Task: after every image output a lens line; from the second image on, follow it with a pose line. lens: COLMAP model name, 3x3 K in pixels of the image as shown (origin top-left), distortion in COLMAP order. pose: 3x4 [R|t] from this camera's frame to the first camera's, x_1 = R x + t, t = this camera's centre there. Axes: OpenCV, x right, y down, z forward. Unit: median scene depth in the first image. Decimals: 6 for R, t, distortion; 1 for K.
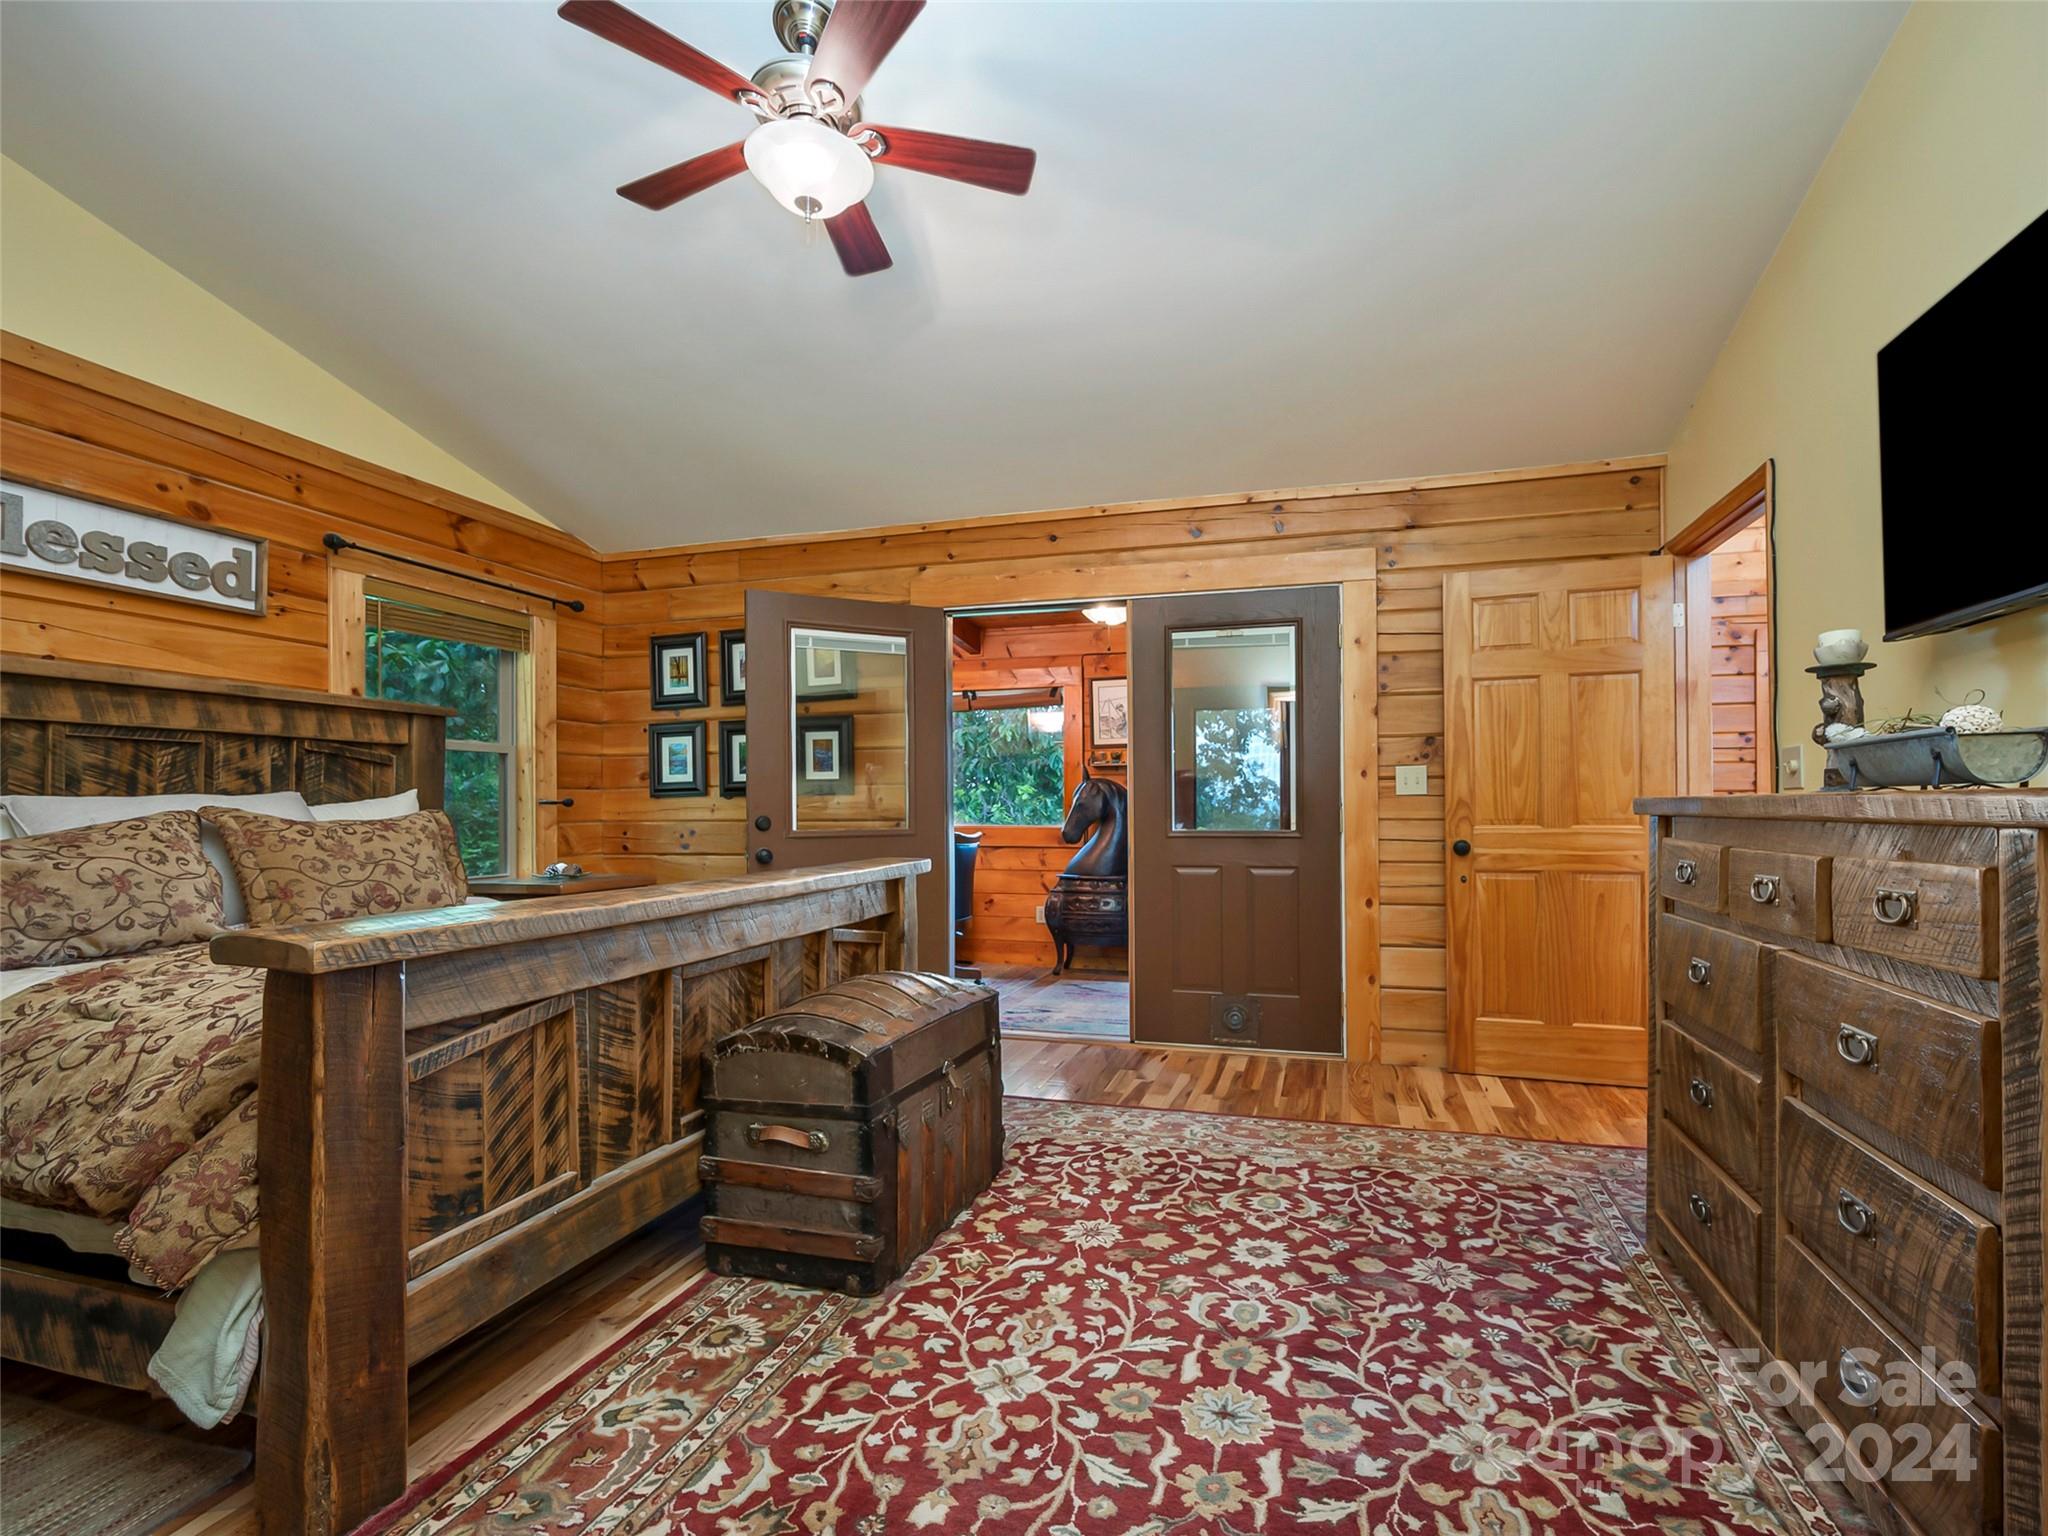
lens RADIAL K [[959.6, 0, 1045.4], [0, 959.6, 811.3], [0, 0, 1]] dist [-0.002835, -0.000368]
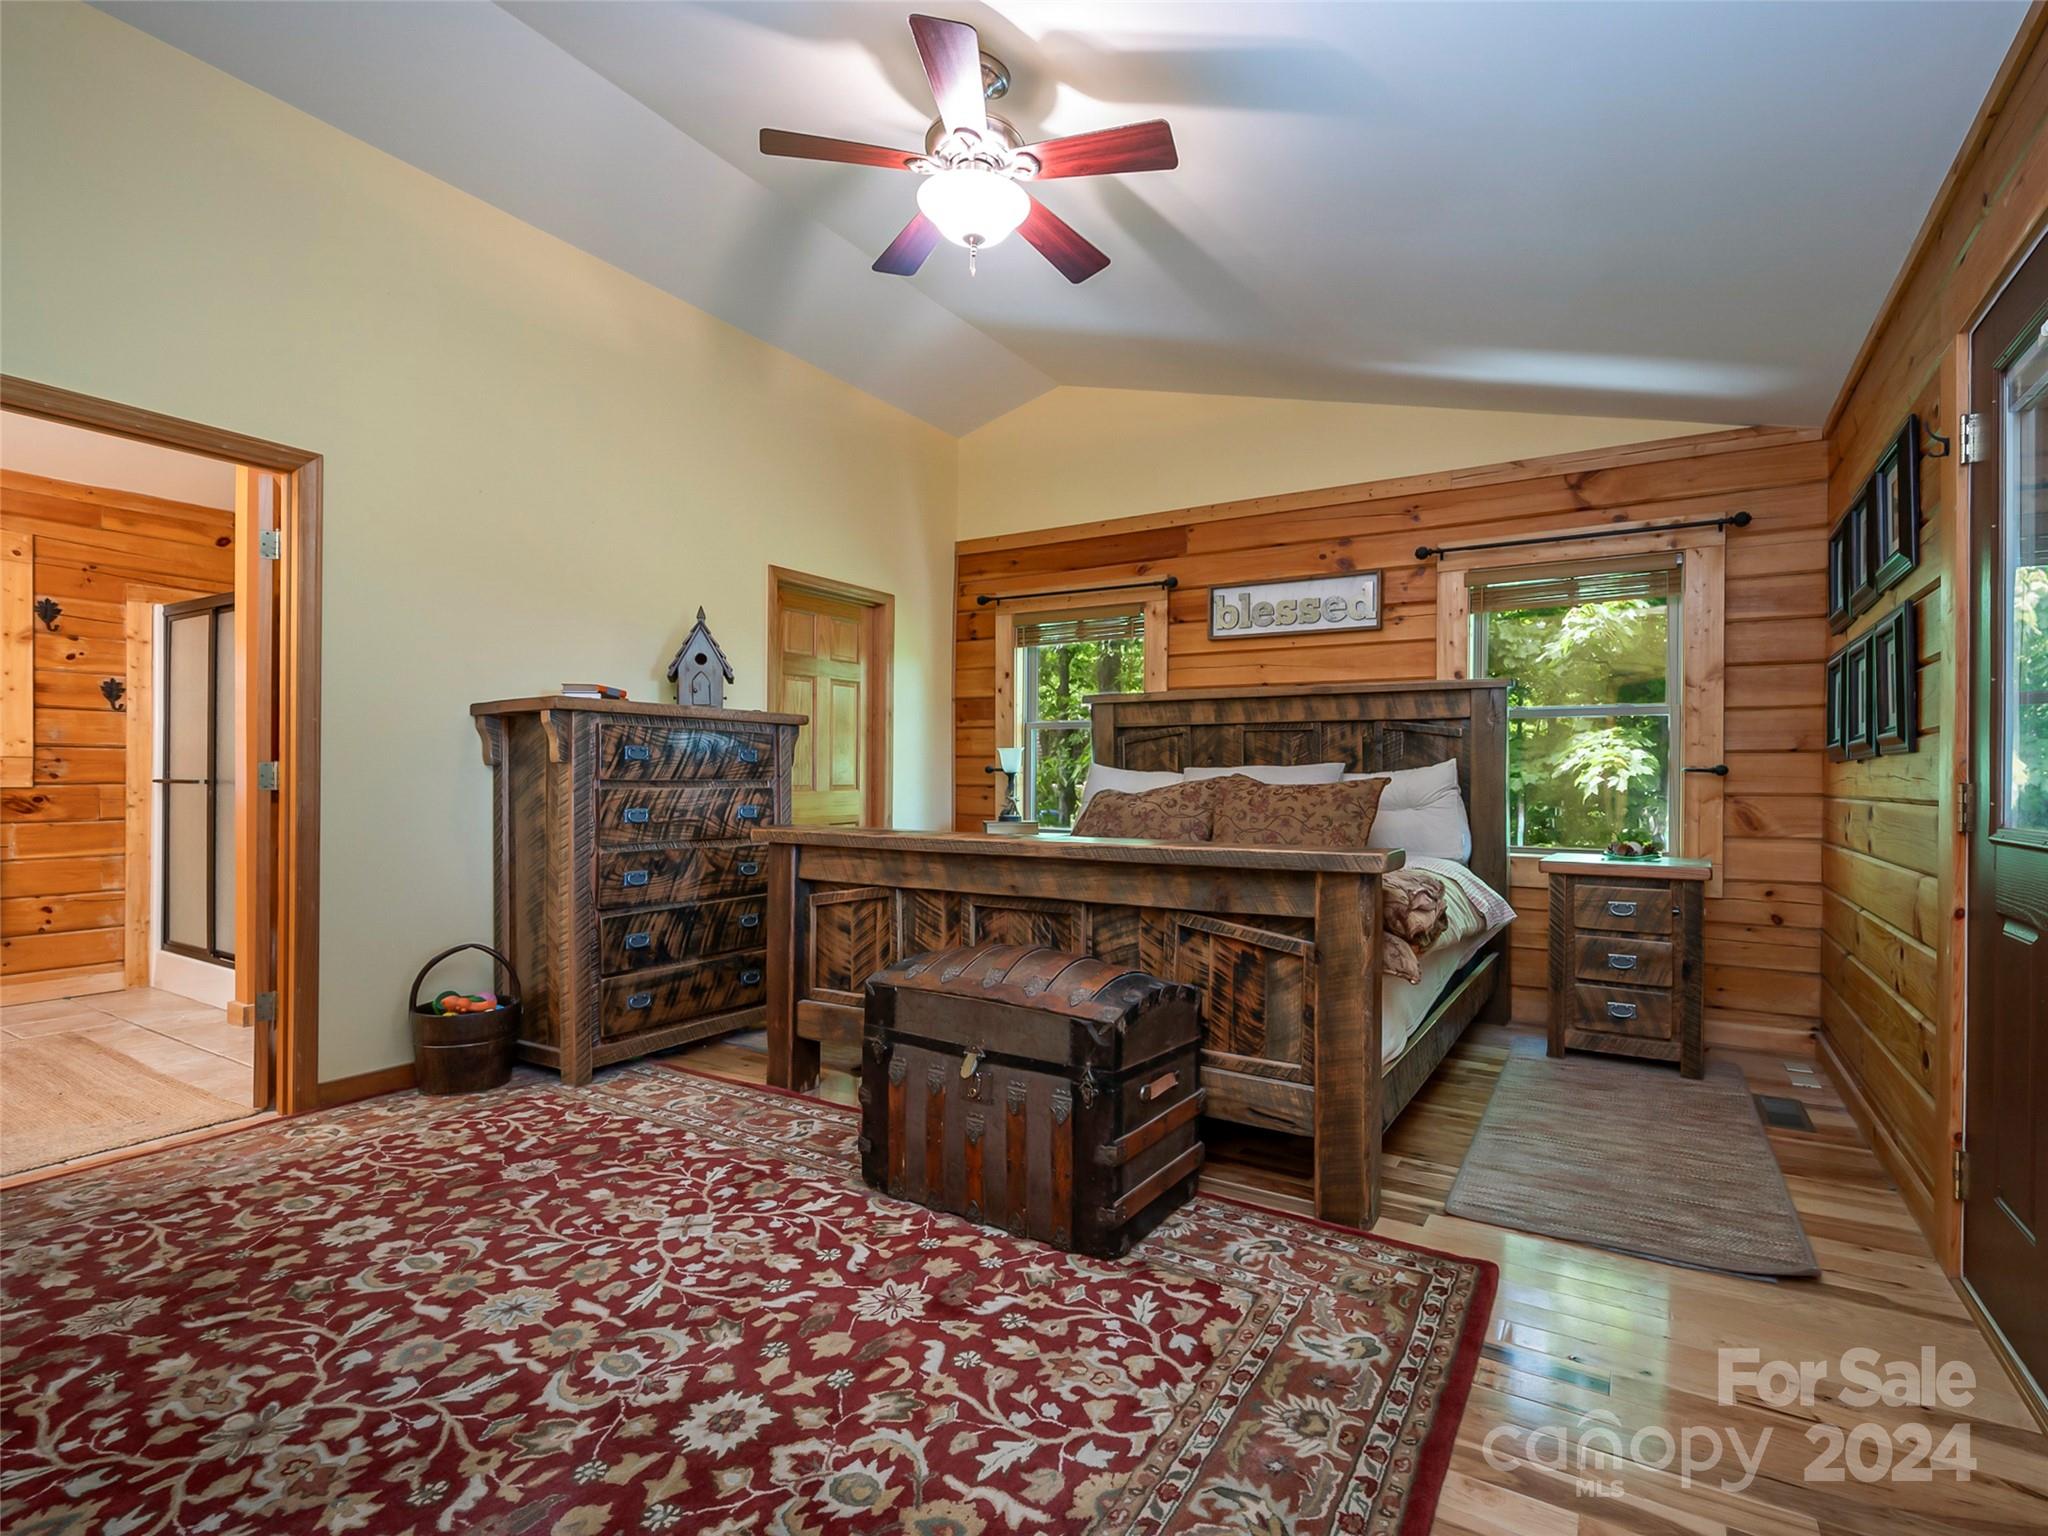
lens RADIAL K [[958.6, 0, 1107.2], [0, 958.6, 774.3], [0, 0, 1]] dist [-0.001347, 0.000106]
pose [[-0.224385, 0.002628, -0.974497, 0.977487], [-0.006649, 0.999969, 0.004227, -0.012396], [0.974478, 0.007428, -0.224361, 1.667134]]
